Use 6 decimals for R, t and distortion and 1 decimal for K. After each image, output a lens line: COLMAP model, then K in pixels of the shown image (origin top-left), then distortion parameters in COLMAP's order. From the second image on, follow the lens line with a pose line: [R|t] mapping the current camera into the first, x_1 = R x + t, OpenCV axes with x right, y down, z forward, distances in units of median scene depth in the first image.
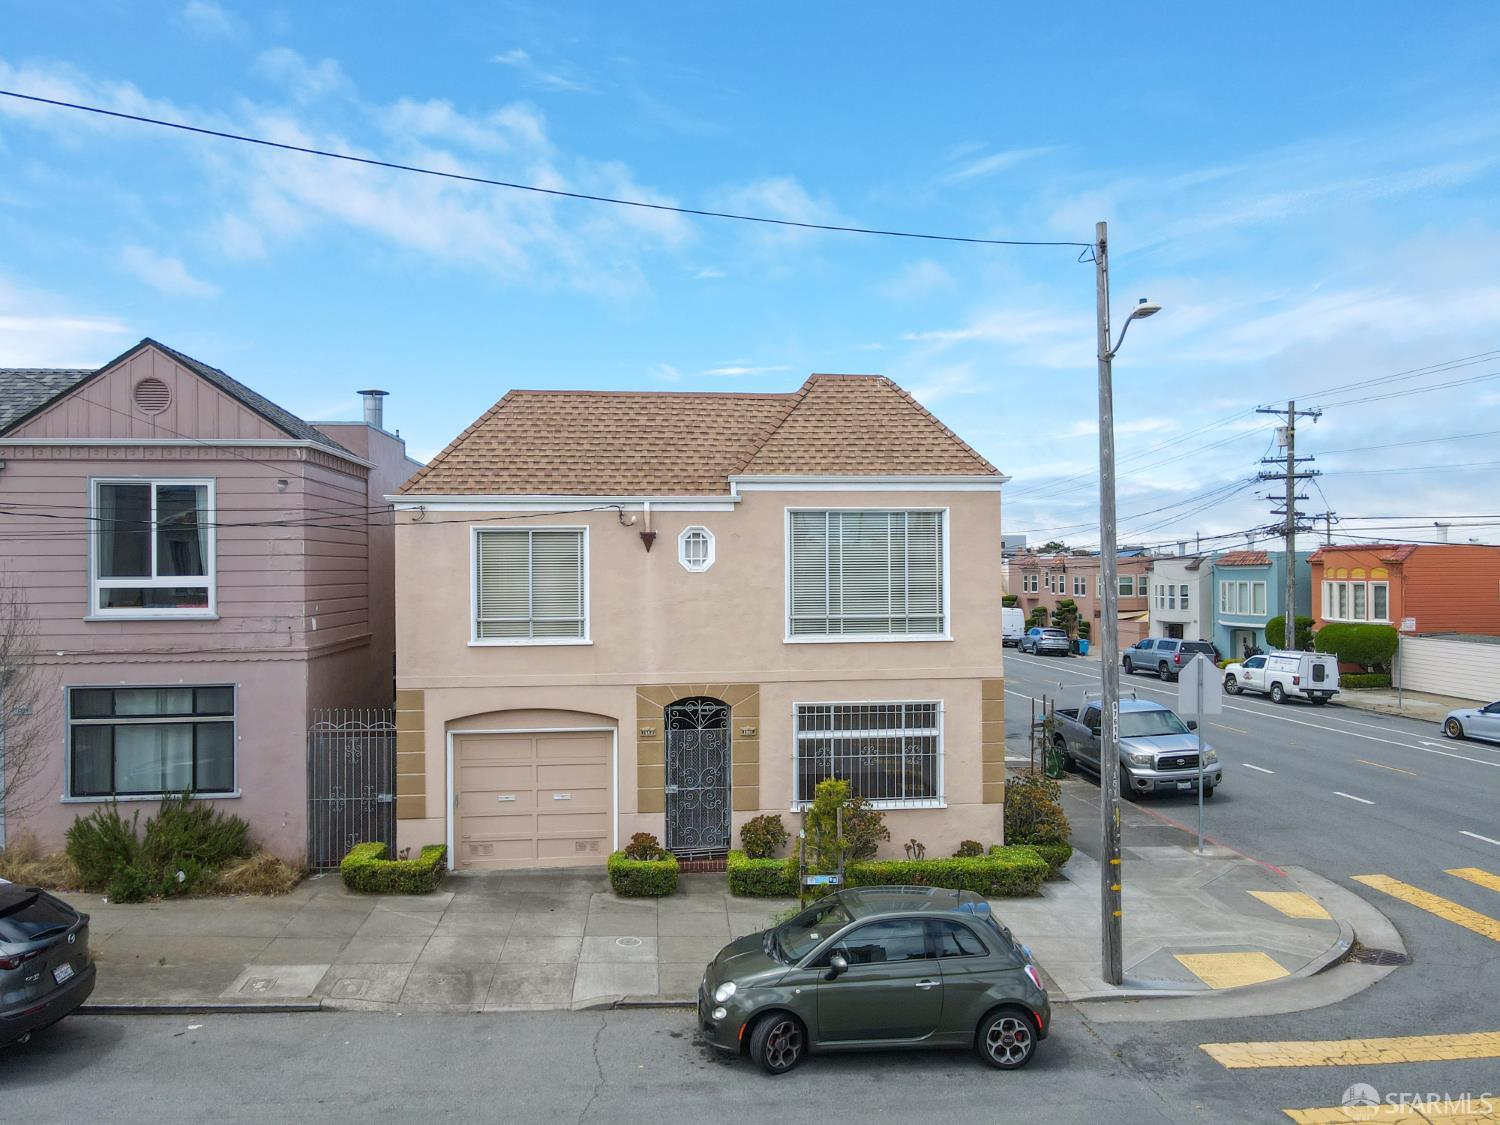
lens RADIAL K [[1100.3, 0, 761.0], [0, 1100.3, 556.3], [0, 0, 1]] dist [0.012331, 0.003354]
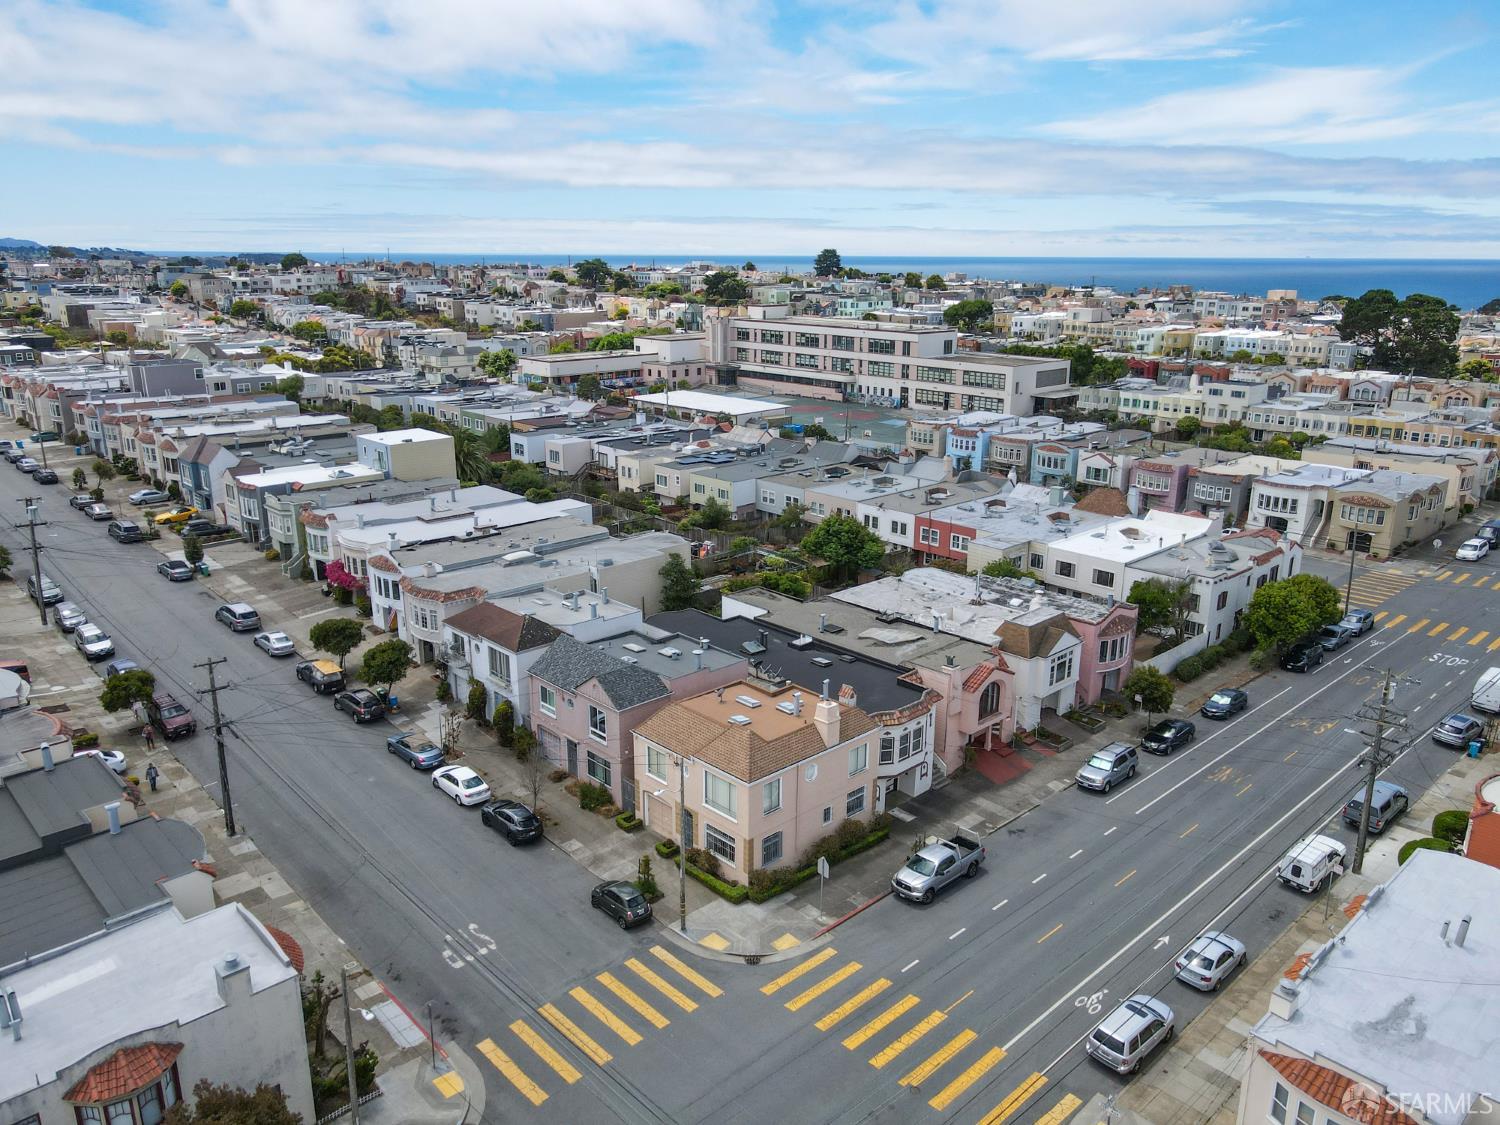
lens RADIAL K [[1100.3, 0, 764.1], [0, 1100.3, 573.4], [0, 0, 1]] dist [0.012331, 0.003354]
pose [[0.616017, 0.233275, -0.752400, 2.555297], [-0.002996, 0.955833, 0.293895, -1.619341], [0.787727, -0.178790, 0.589508, -0.727985]]
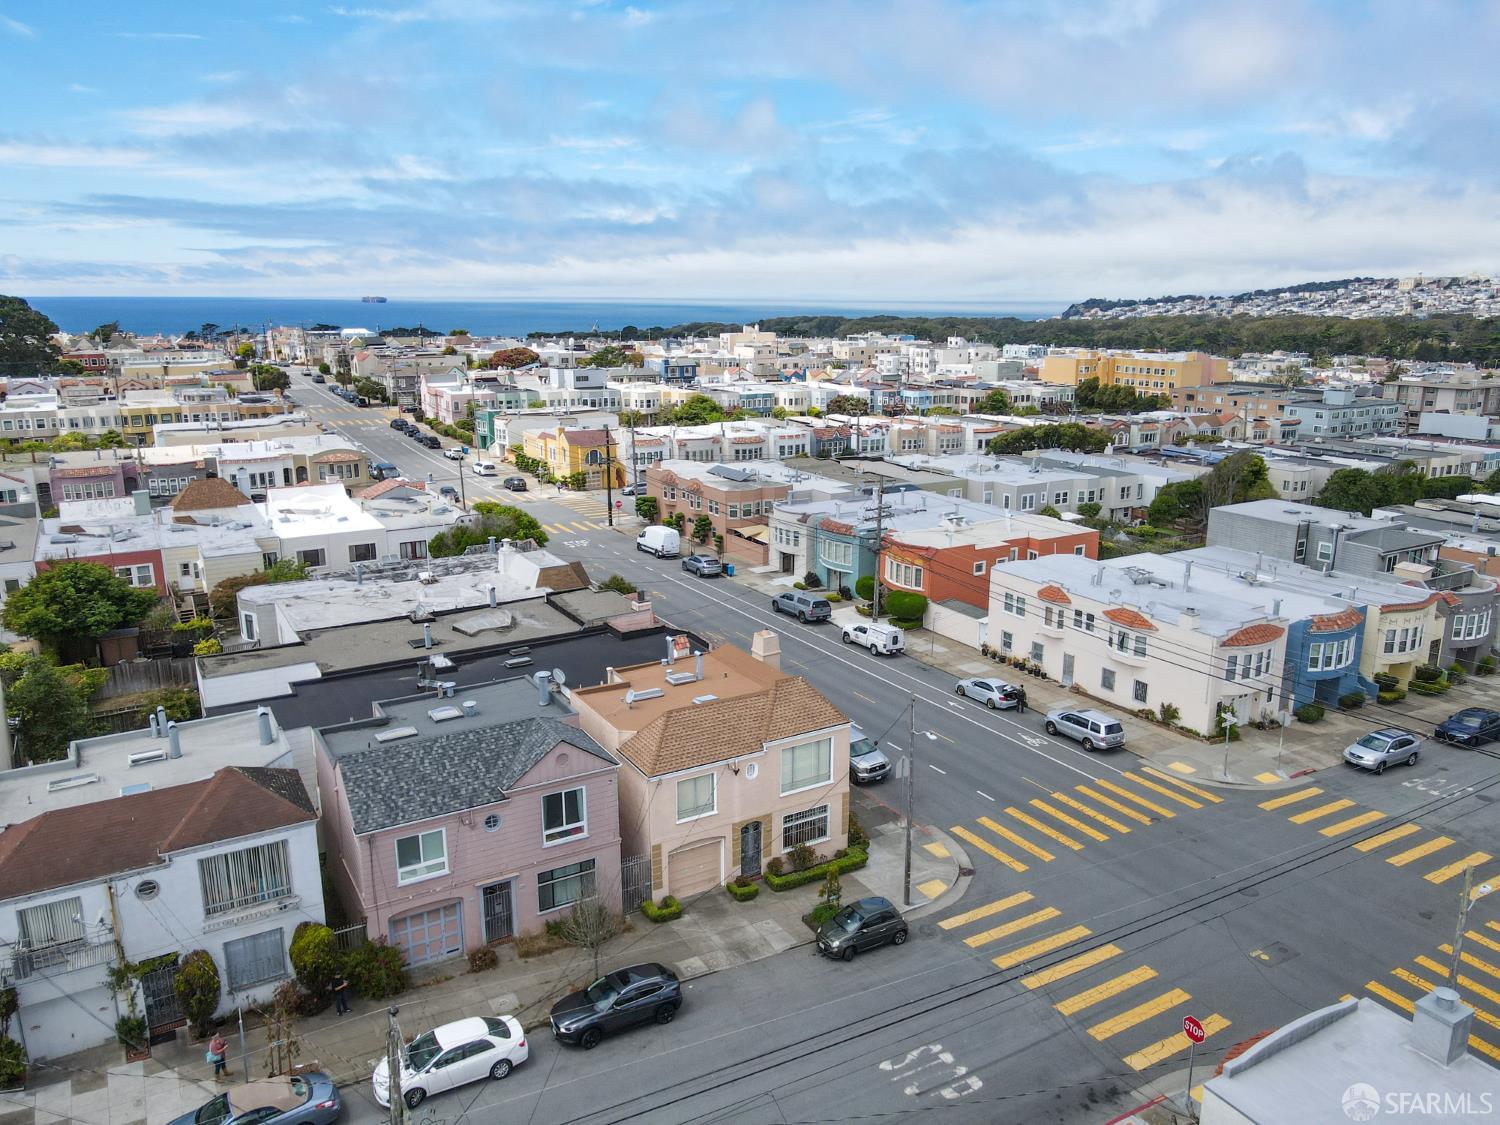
lens RADIAL K [[1100.3, 0, 762.5], [0, 1100.3, 567.7], [0, 0, 1]] dist [0.012331, 0.003354]
pose [[0.906393, -0.097167, 0.411109, -1.074765], [-0.009837, 0.968068, 0.250495, -1.141161], [-0.422321, -0.231091, 0.876494, -1.205538]]
